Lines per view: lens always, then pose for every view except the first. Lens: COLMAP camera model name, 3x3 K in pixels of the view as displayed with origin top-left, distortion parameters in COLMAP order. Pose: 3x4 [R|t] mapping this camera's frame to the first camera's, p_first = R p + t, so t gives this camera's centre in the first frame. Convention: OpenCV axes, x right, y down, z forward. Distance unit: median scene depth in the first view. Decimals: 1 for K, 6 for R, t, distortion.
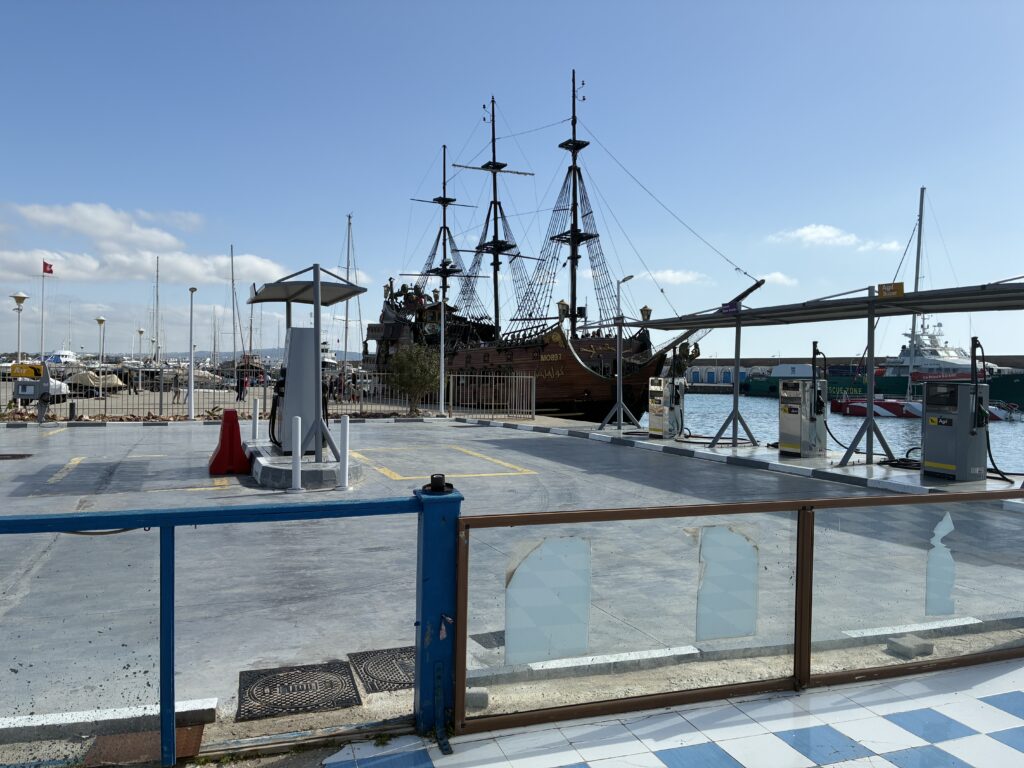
lens RADIAL K [[791.7, 0, 501.1], [0, 791.7, 381.7], [0, 0, 1]] dist [0.005611, -0.003055]
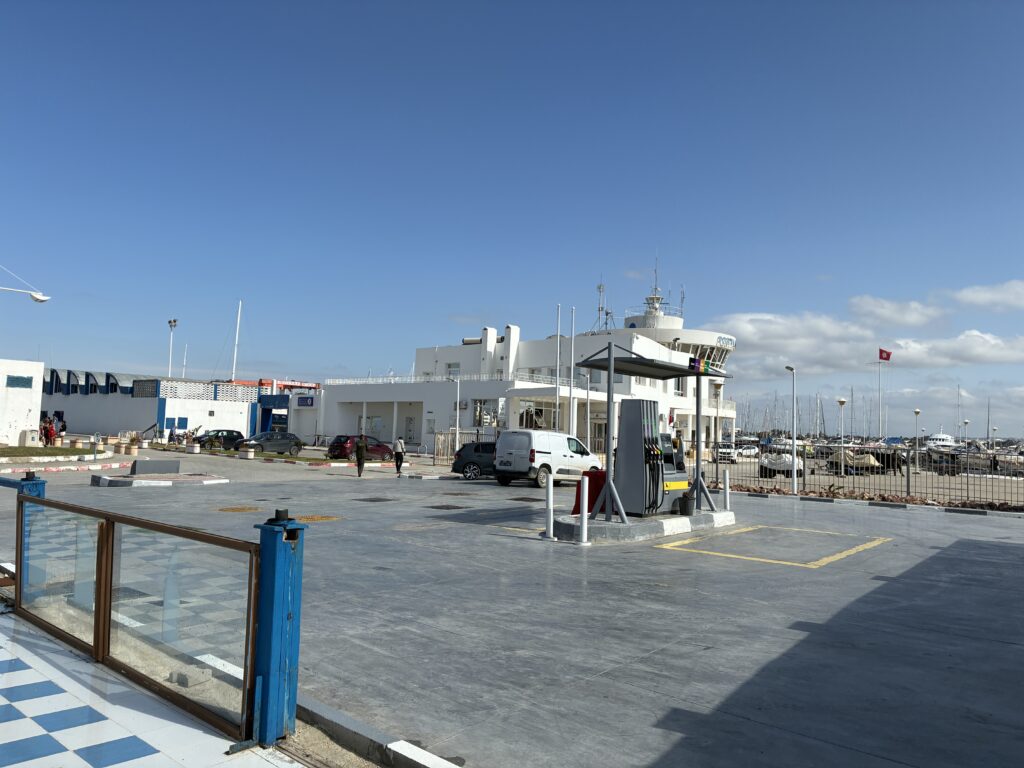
lens RADIAL K [[791.7, 0, 501.1], [0, 791.7, 381.7], [0, 0, 1]] dist [0.005611, -0.003055]
pose [[0.485562, -0.053316, -0.872575, 0.666889], [-0.040106, 0.995729, -0.083159, 0.005343], [0.873282, 0.075374, 0.481350, 0.330405]]
